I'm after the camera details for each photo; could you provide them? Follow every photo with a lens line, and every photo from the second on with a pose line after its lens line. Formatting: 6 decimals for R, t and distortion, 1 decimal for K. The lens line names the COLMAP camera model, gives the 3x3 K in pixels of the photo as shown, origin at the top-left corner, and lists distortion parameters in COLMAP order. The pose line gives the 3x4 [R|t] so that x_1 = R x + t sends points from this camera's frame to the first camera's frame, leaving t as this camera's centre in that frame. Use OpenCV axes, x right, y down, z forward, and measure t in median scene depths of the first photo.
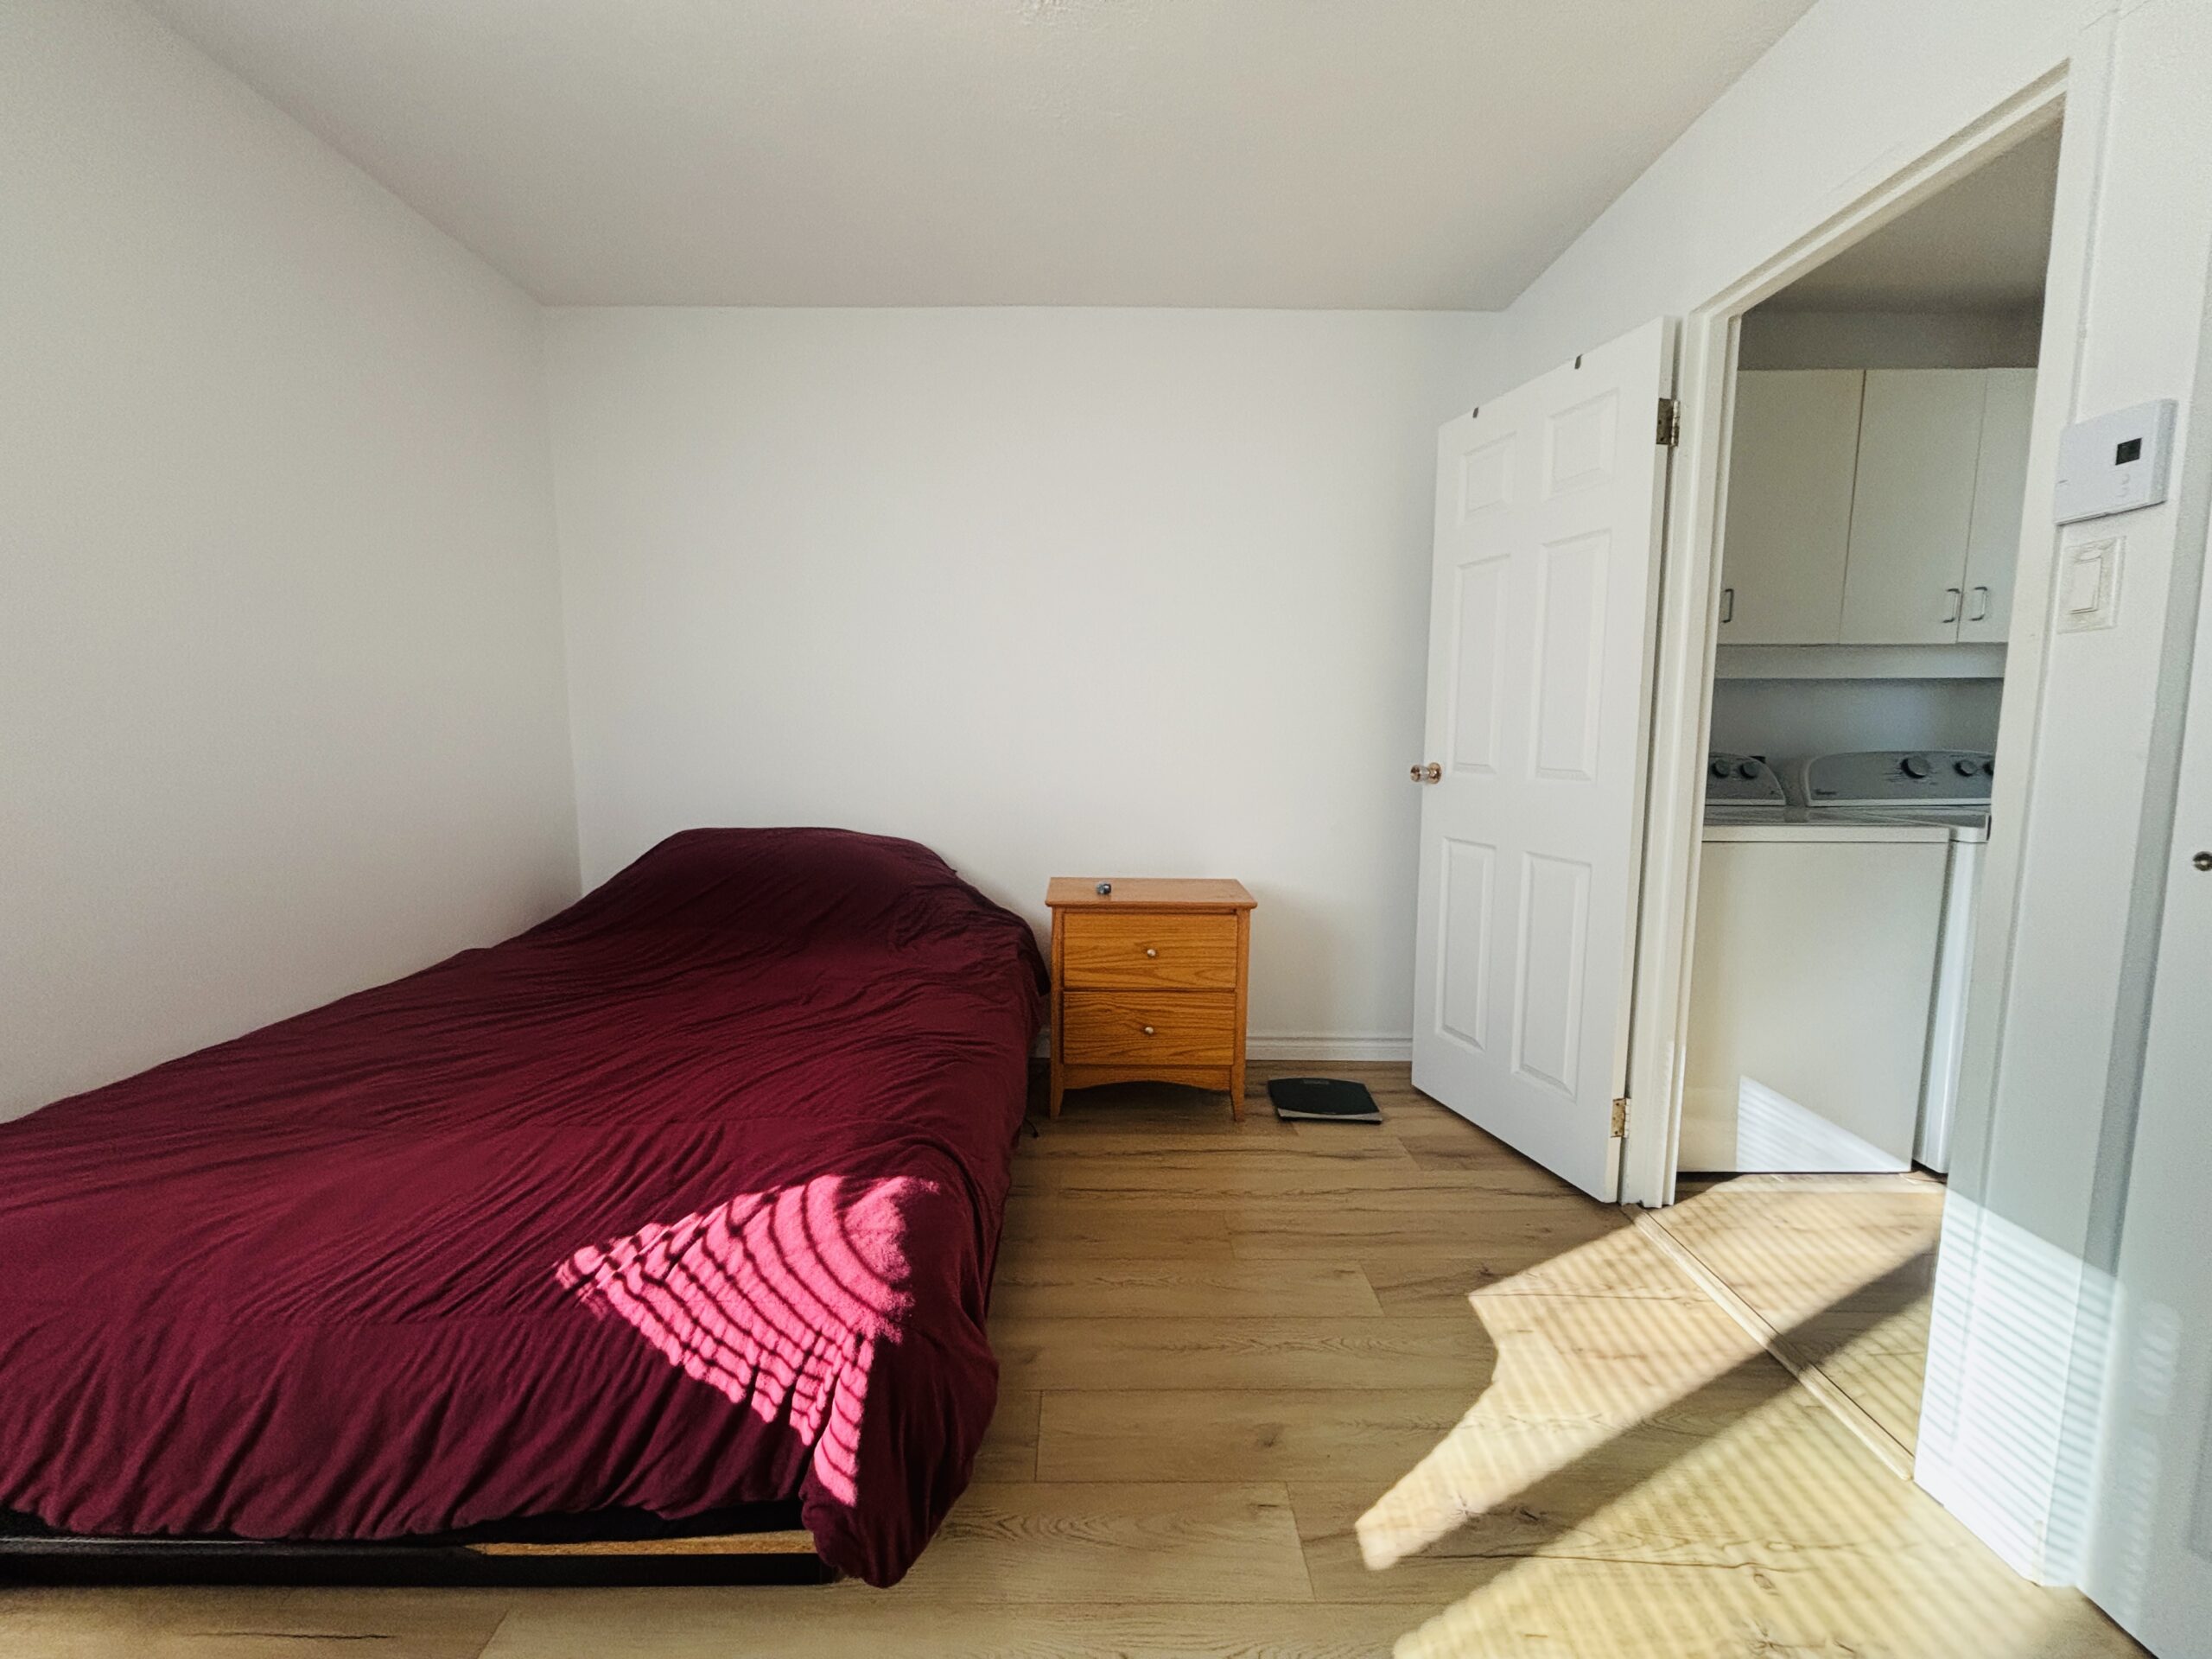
lens RADIAL K [[894.6, 0, 1100.7], [0, 894.6, 827.0], [0, 0, 1]] dist [-0.000782, -0.000077]
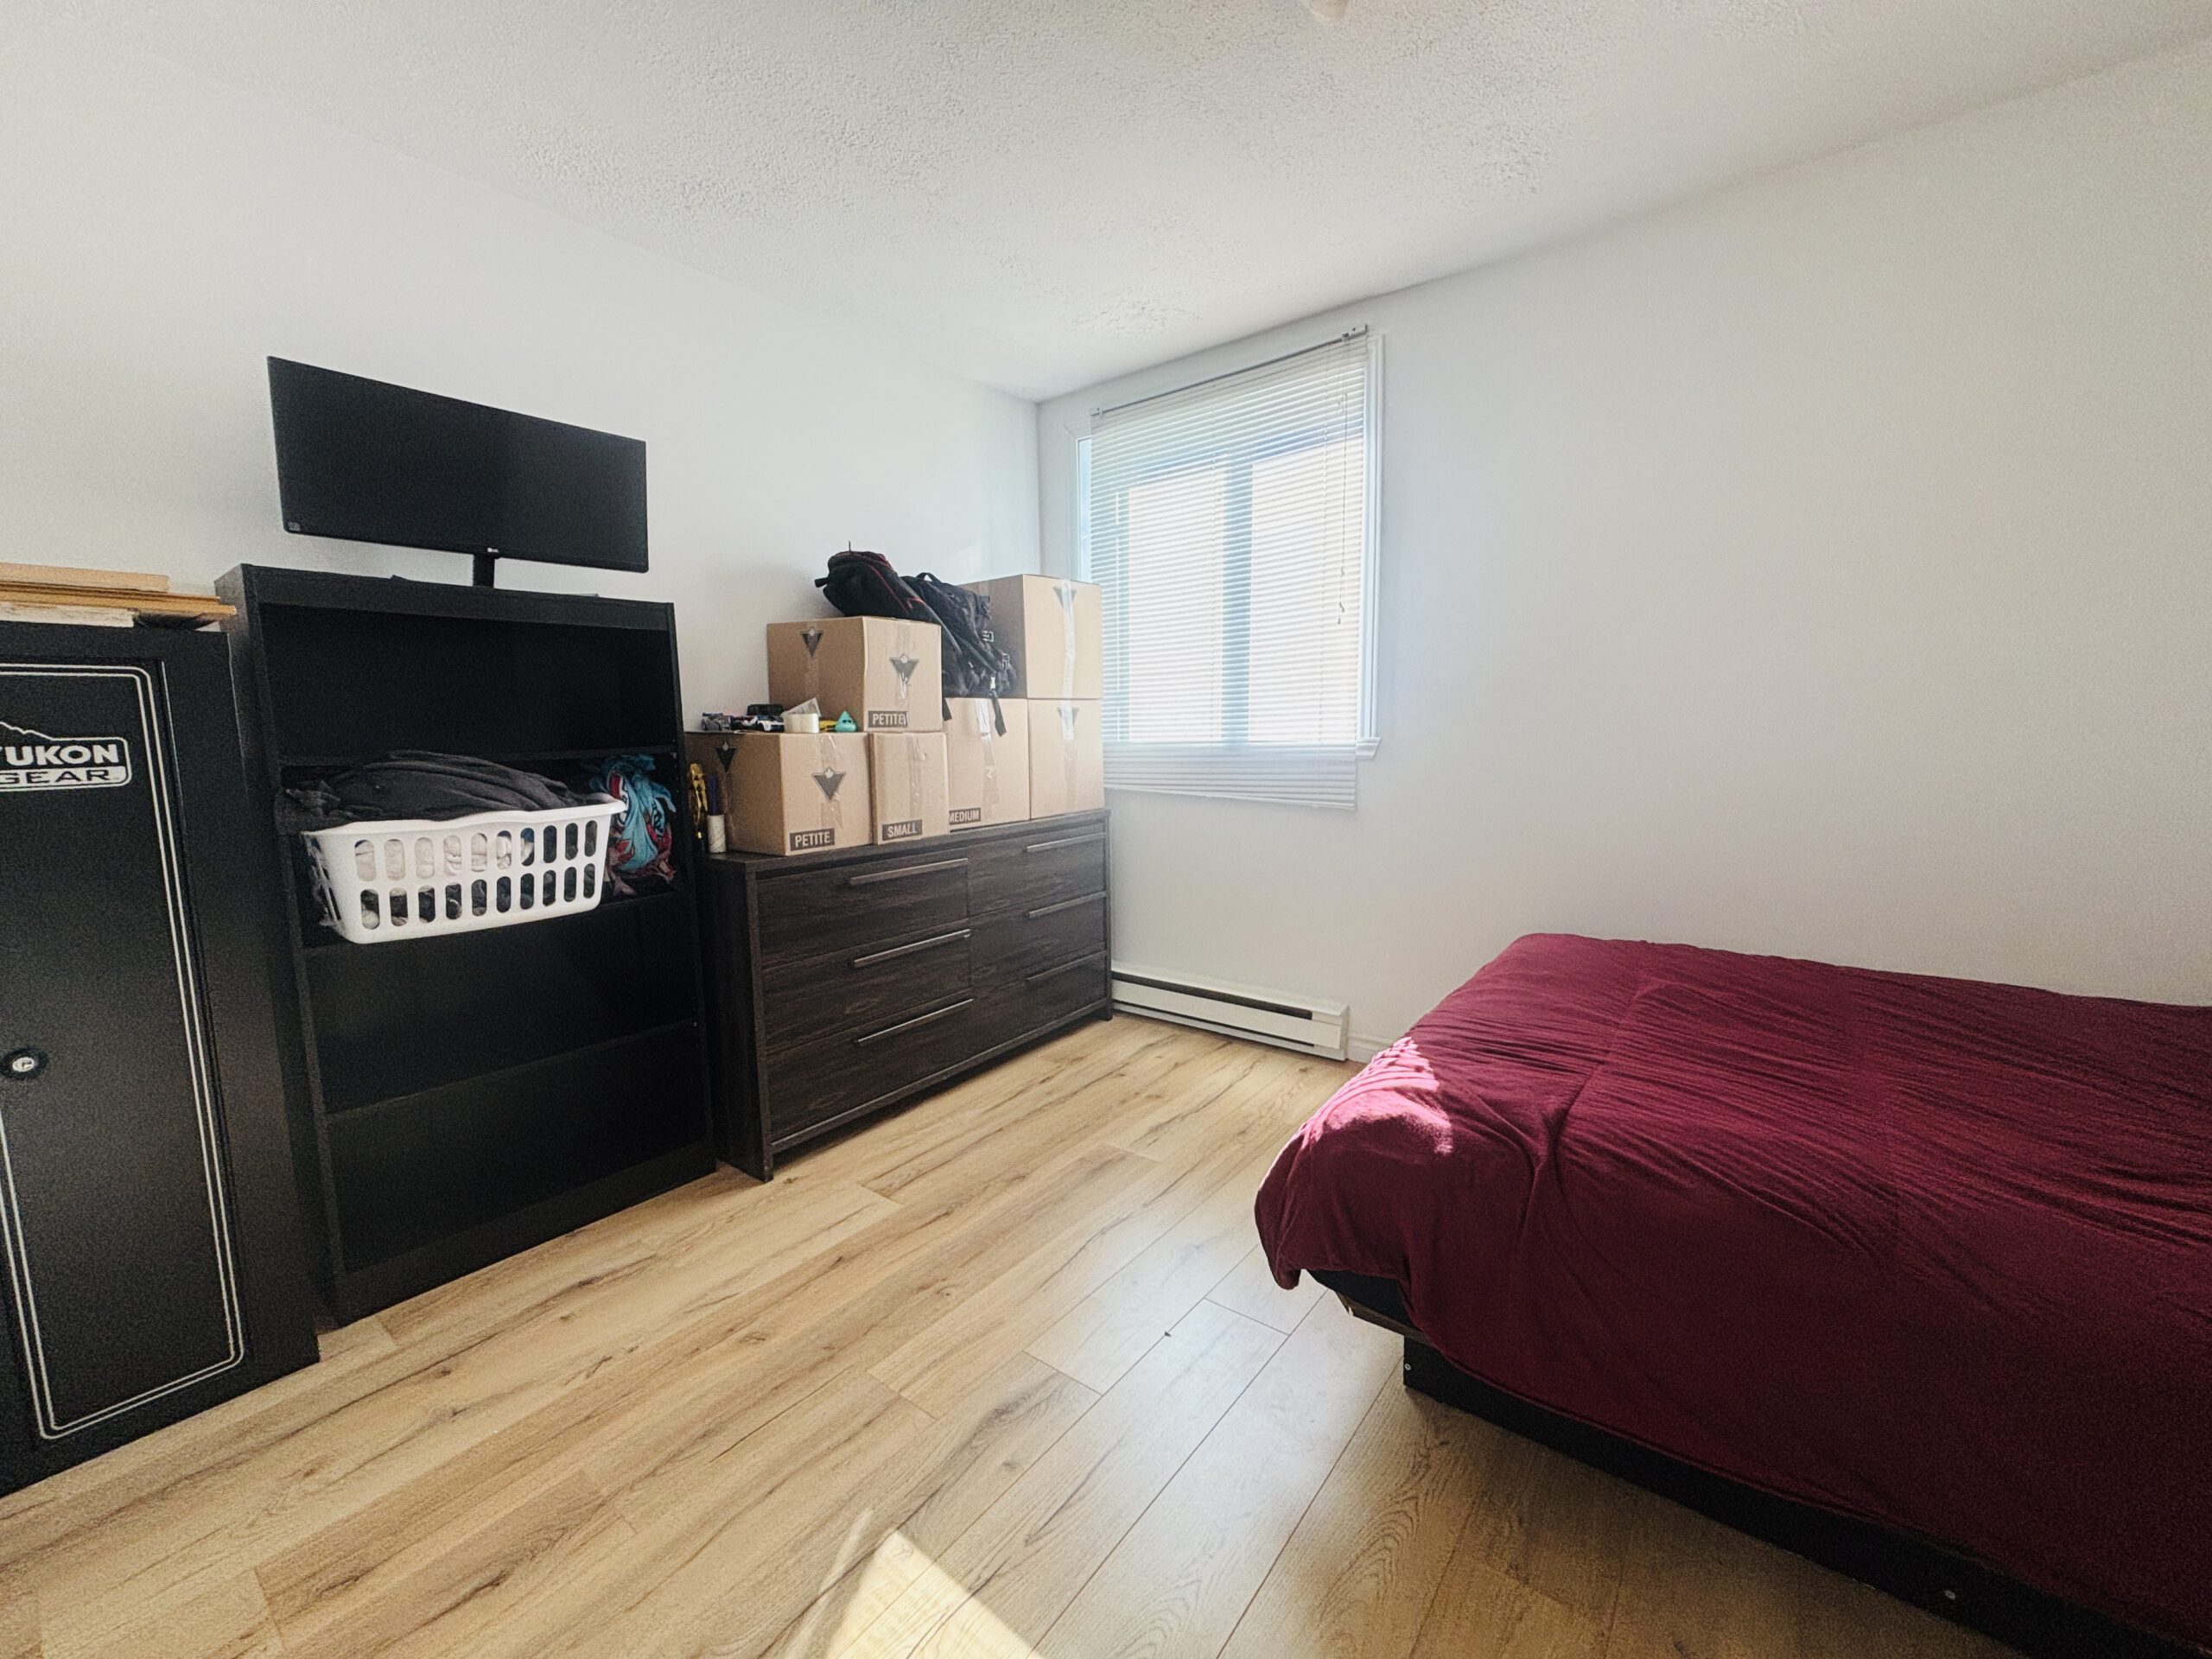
lens RADIAL K [[894.6, 0, 1100.7], [0, 894.6, 827.0], [0, 0, 1]] dist [-0.000782, -0.000077]
pose [[-0.618491, 0.099451, -0.779473, 0.864941], [-0.077023, 0.979509, 0.186089, -0.145240], [0.782008, 0.175132, -0.598158, 1.243422]]
